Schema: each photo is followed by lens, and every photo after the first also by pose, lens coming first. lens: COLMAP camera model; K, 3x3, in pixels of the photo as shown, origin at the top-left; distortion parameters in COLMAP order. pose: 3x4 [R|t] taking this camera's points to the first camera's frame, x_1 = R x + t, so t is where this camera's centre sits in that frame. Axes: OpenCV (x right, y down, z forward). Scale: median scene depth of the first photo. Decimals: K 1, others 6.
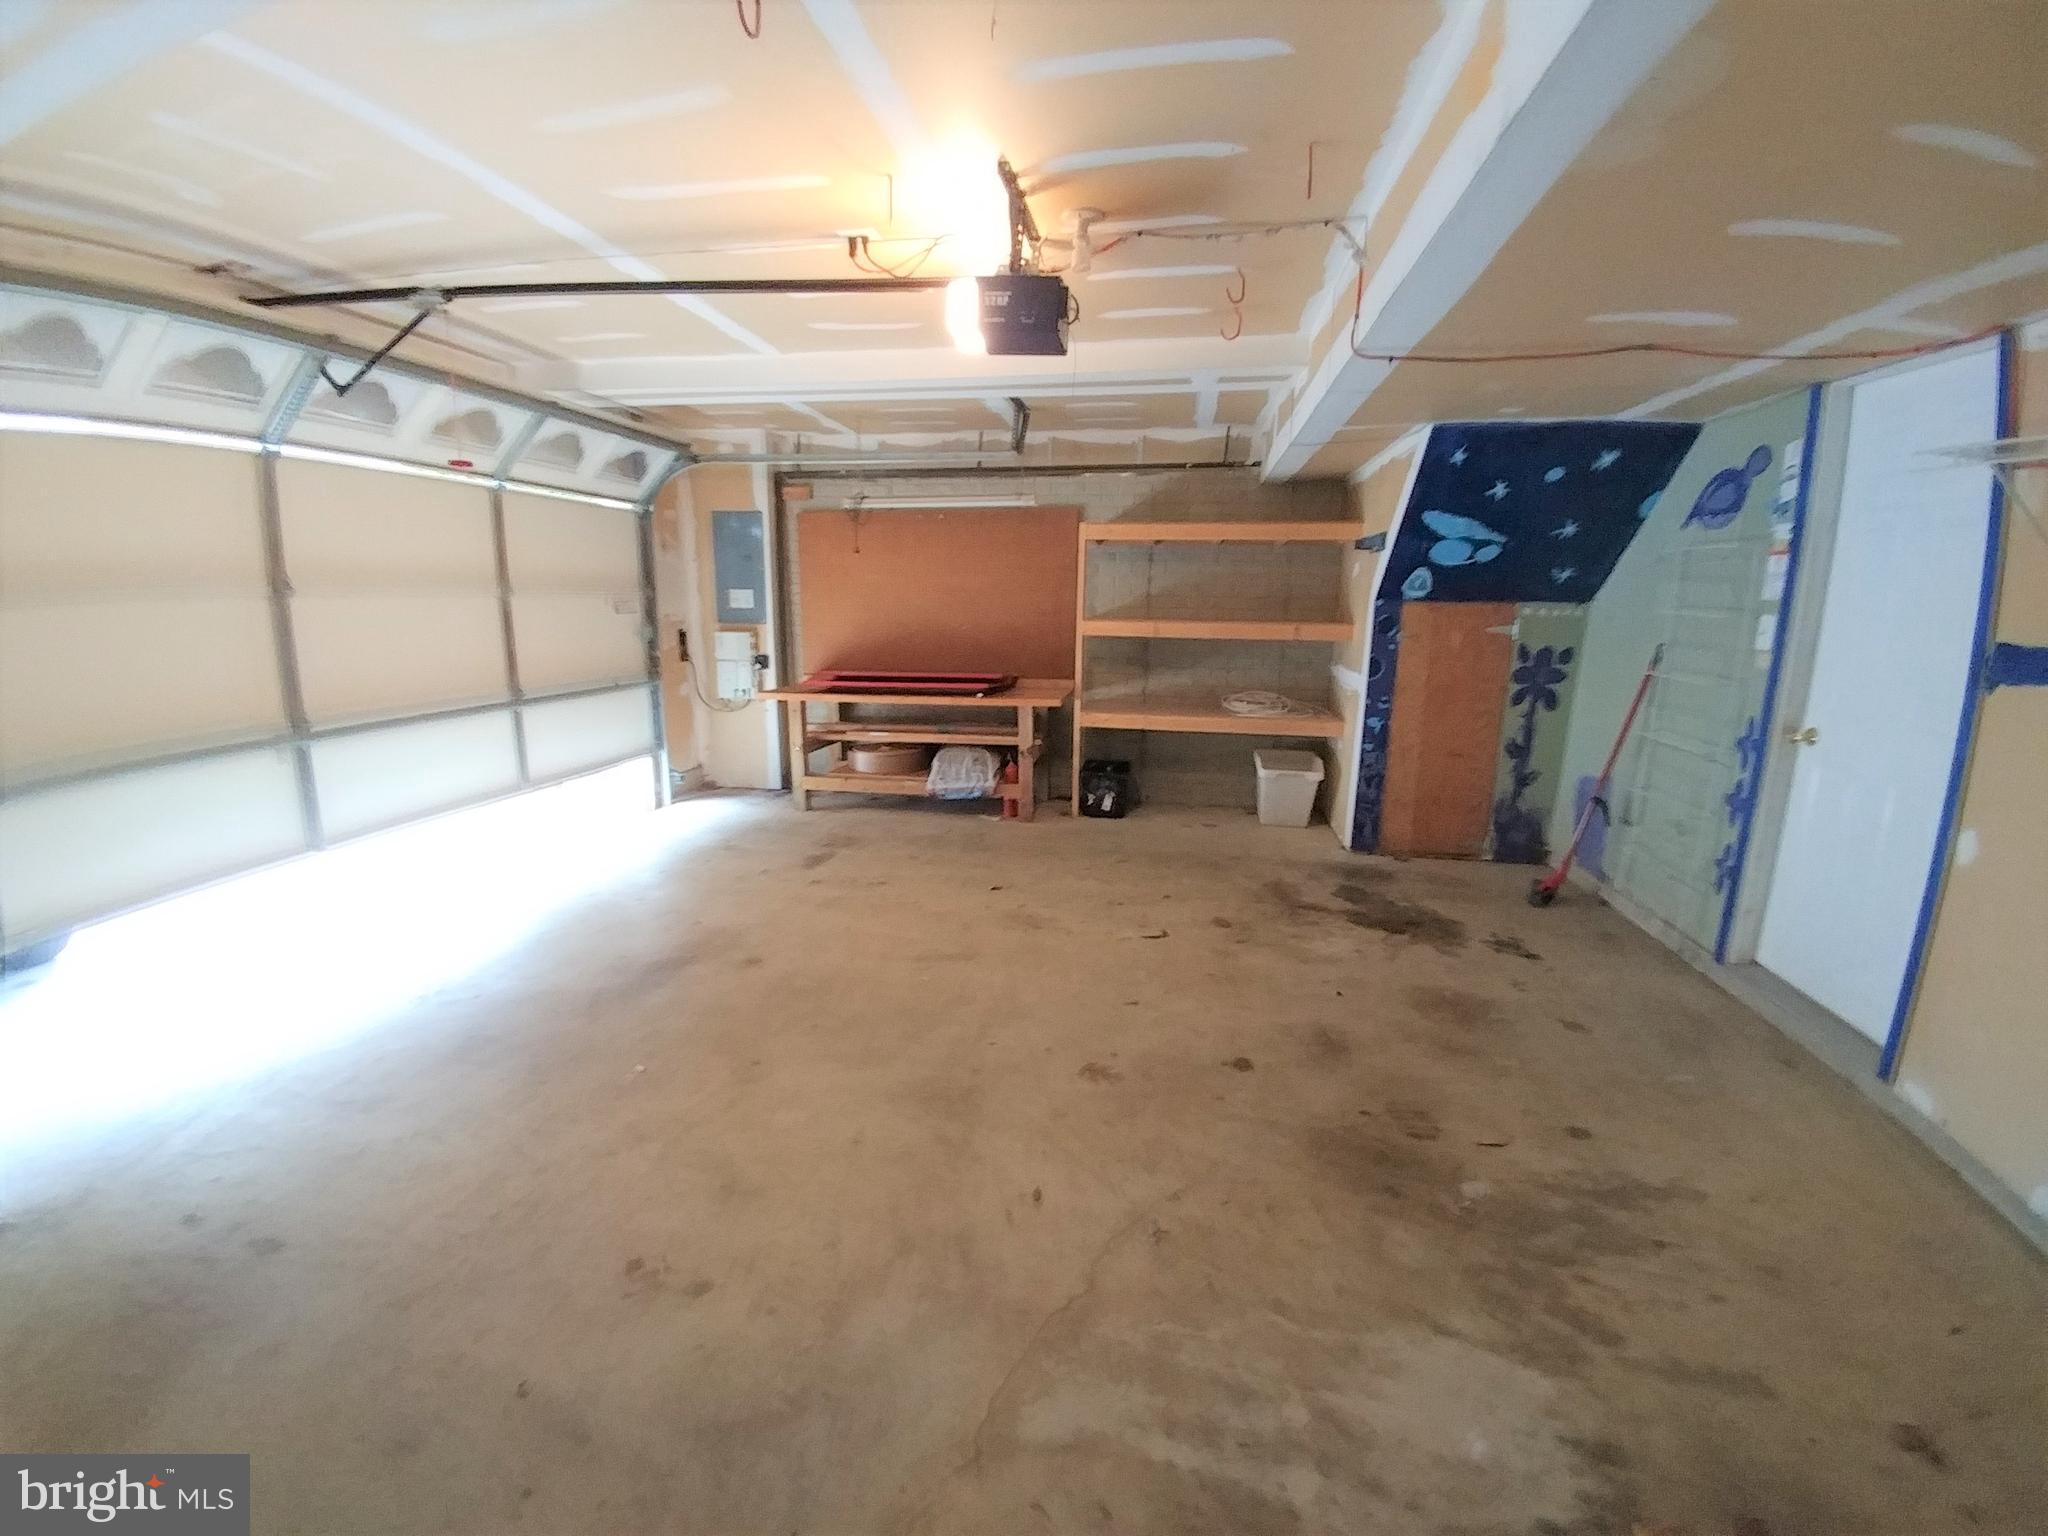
lens RADIAL K [[845.5, 0, 1021.5], [0, 845.5, 774.1], [0, 0, 1]] dist [0.016957, -0.039744]
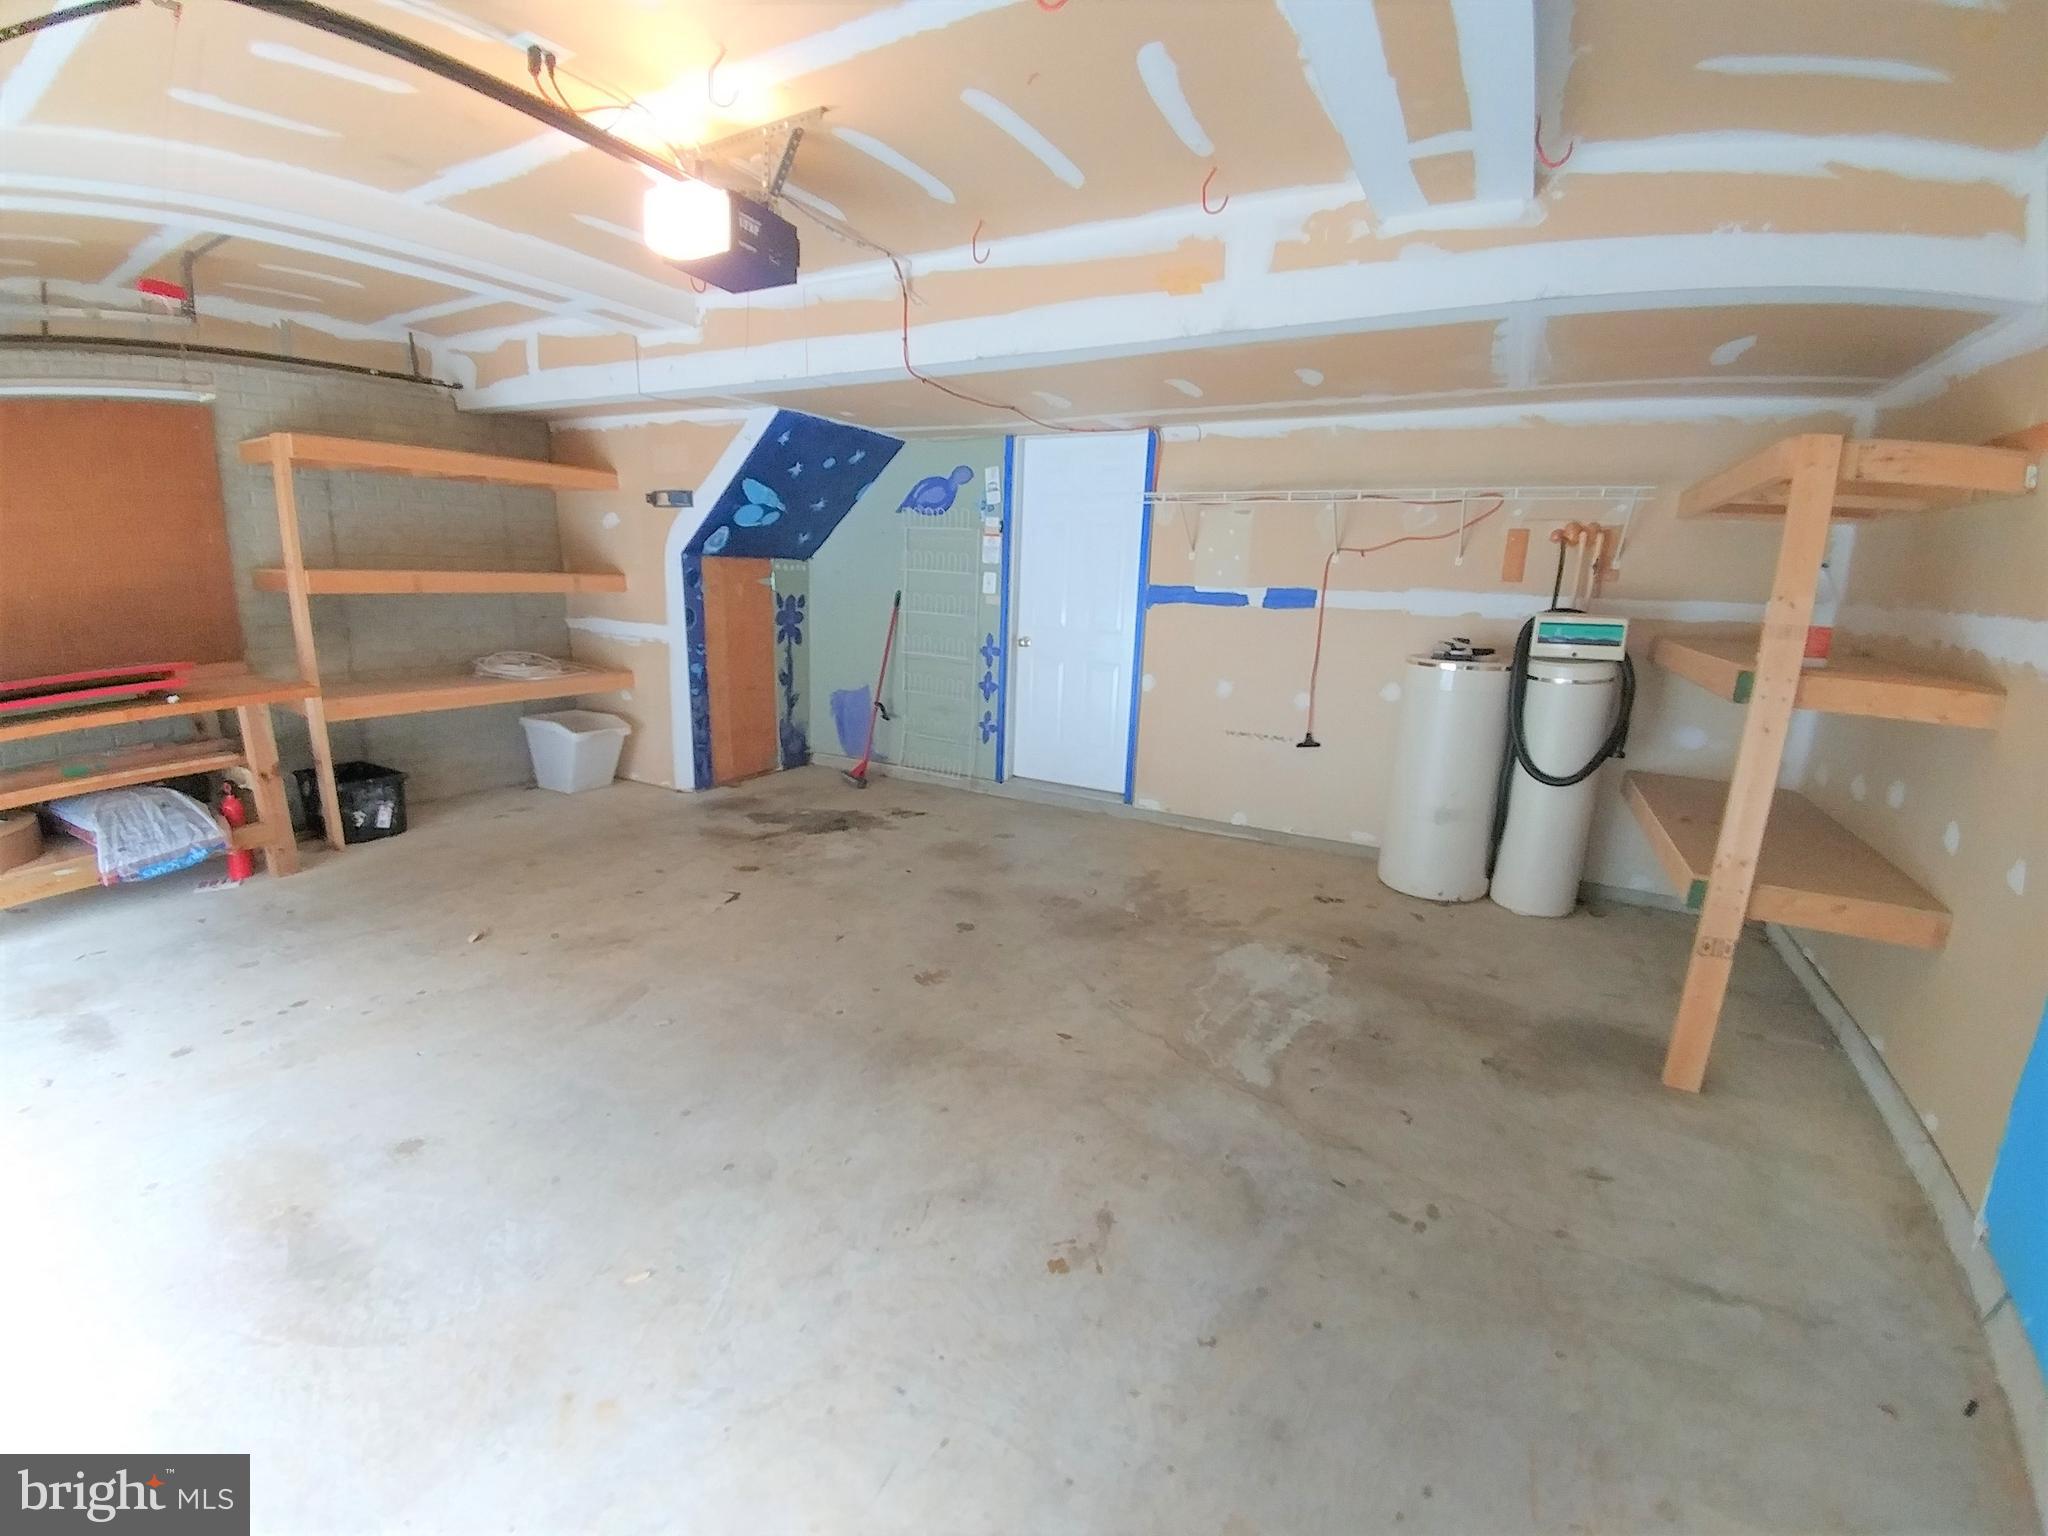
lens RADIAL K [[845.5, 0, 1021.5], [0, 845.5, 774.1], [0, 0, 1]] dist [0.016957, -0.039744]
pose [[0.317518, -0.218159, 0.922816, -0.575354], [0.155904, 0.971942, 0.176130, -0.067064], [-0.935348, 0.087947, 0.342621, 0.302578]]
